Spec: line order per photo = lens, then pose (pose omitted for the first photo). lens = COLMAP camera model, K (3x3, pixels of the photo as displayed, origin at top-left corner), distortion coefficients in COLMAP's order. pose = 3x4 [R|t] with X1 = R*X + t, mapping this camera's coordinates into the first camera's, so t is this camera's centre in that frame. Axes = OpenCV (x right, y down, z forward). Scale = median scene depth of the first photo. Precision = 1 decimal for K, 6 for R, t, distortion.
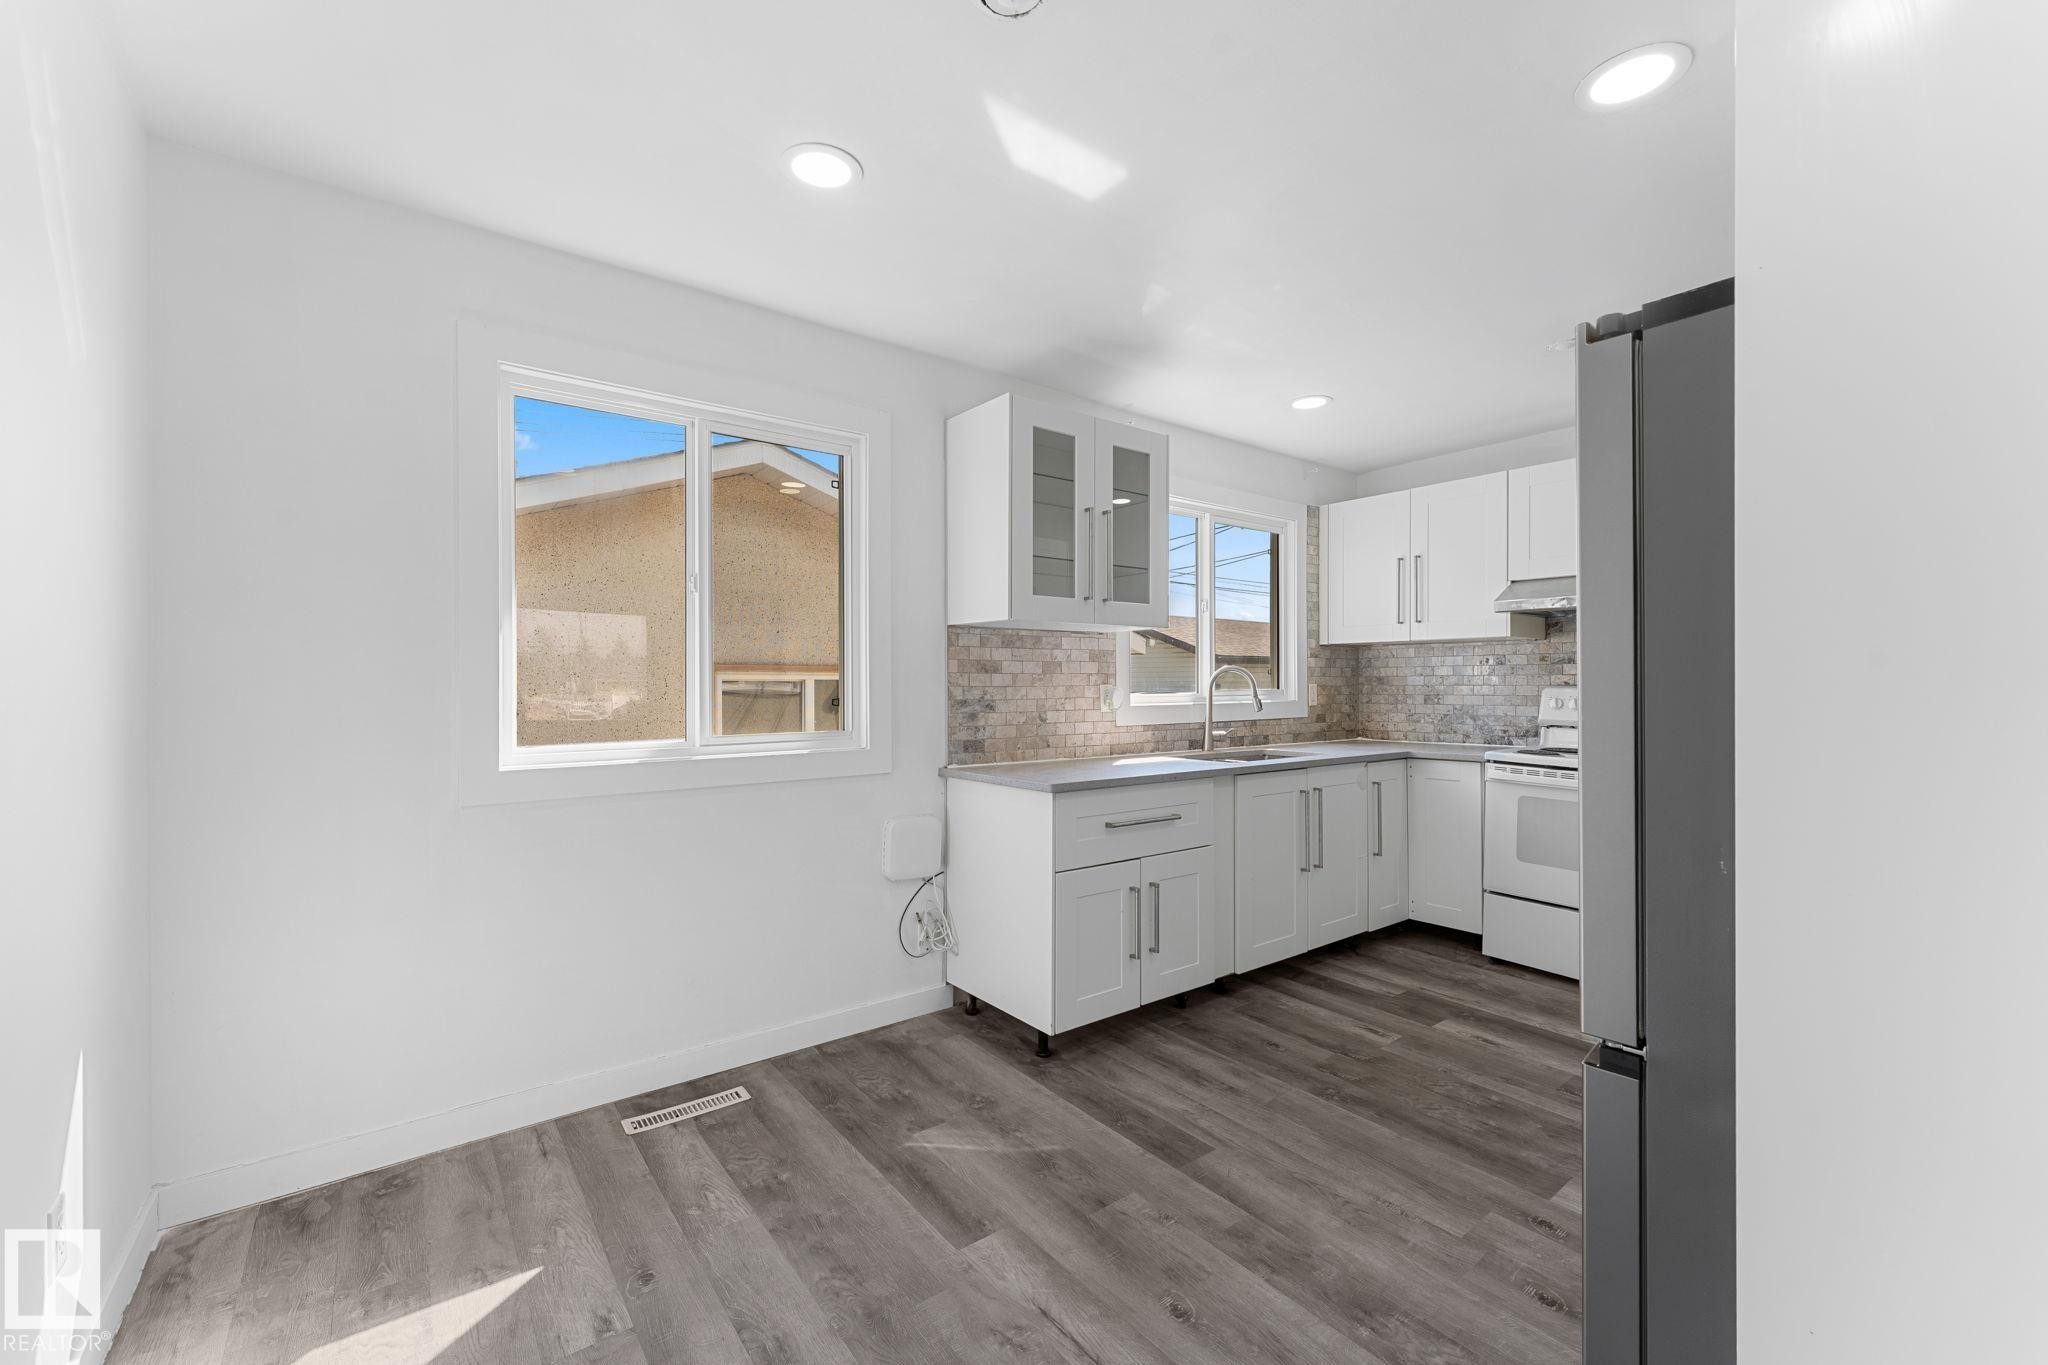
lens RADIAL K [[843.2, 0, 1035.4], [0, 843.2, 676.2], [0, 0, 1]] dist [0.002224, 0.000106]
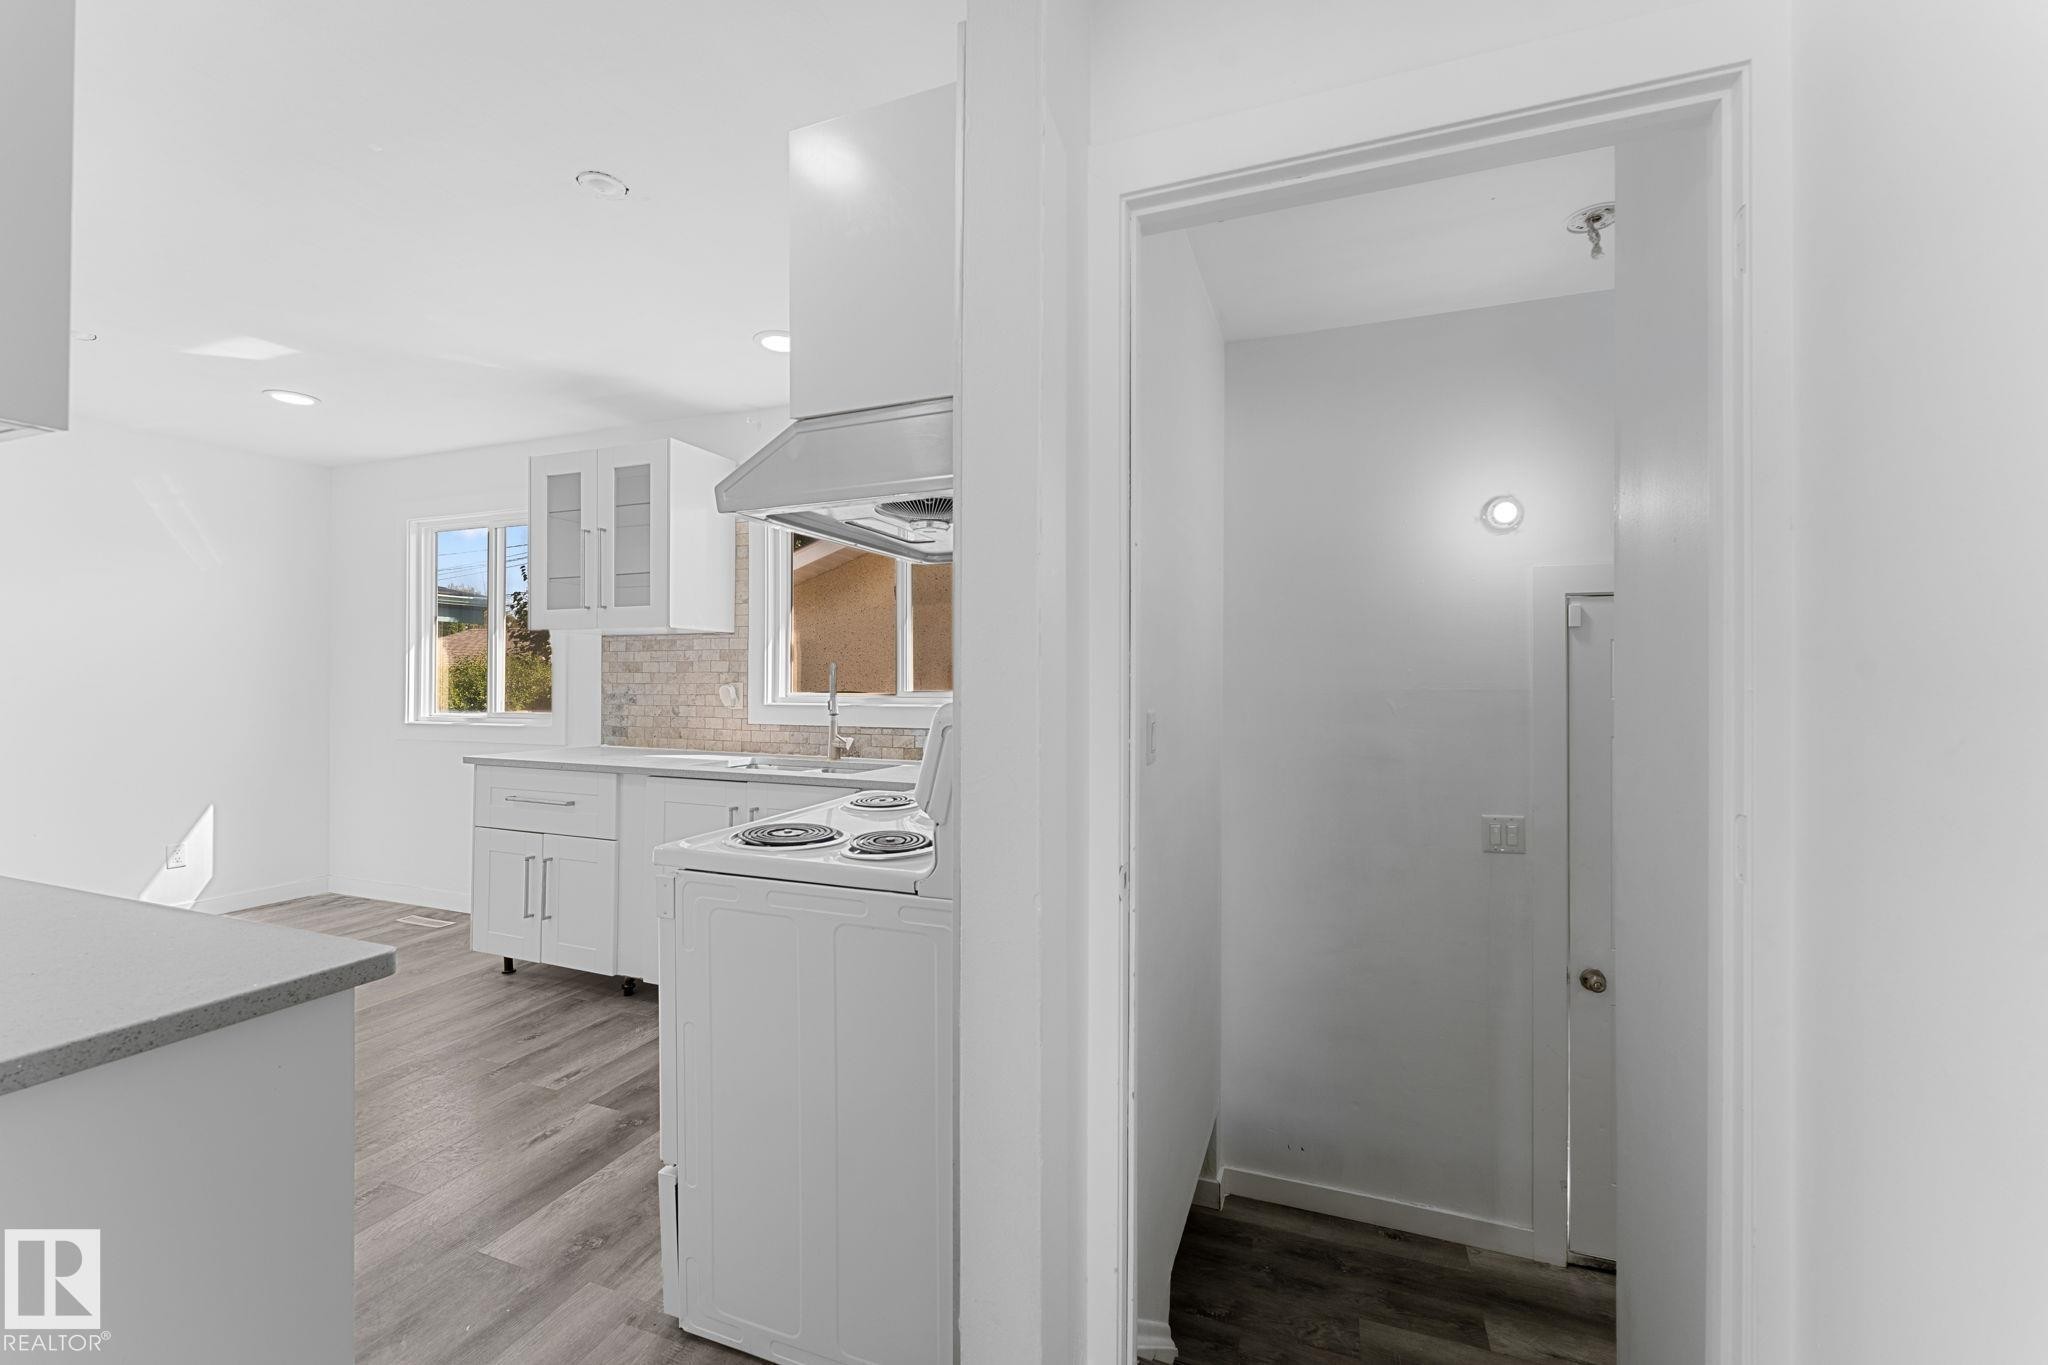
lens RADIAL K [[843.2, 0, 1032.3], [0, 843.2, 675.1], [0, 0, 1]] dist [0.002224, 0.000106]
pose [[0.499693, -0.003402, -0.866196, 1.278772], [0.002446, 0.999994, -0.002517, 0.004701], [0.866199, -0.000861, 0.499698, 0.886129]]
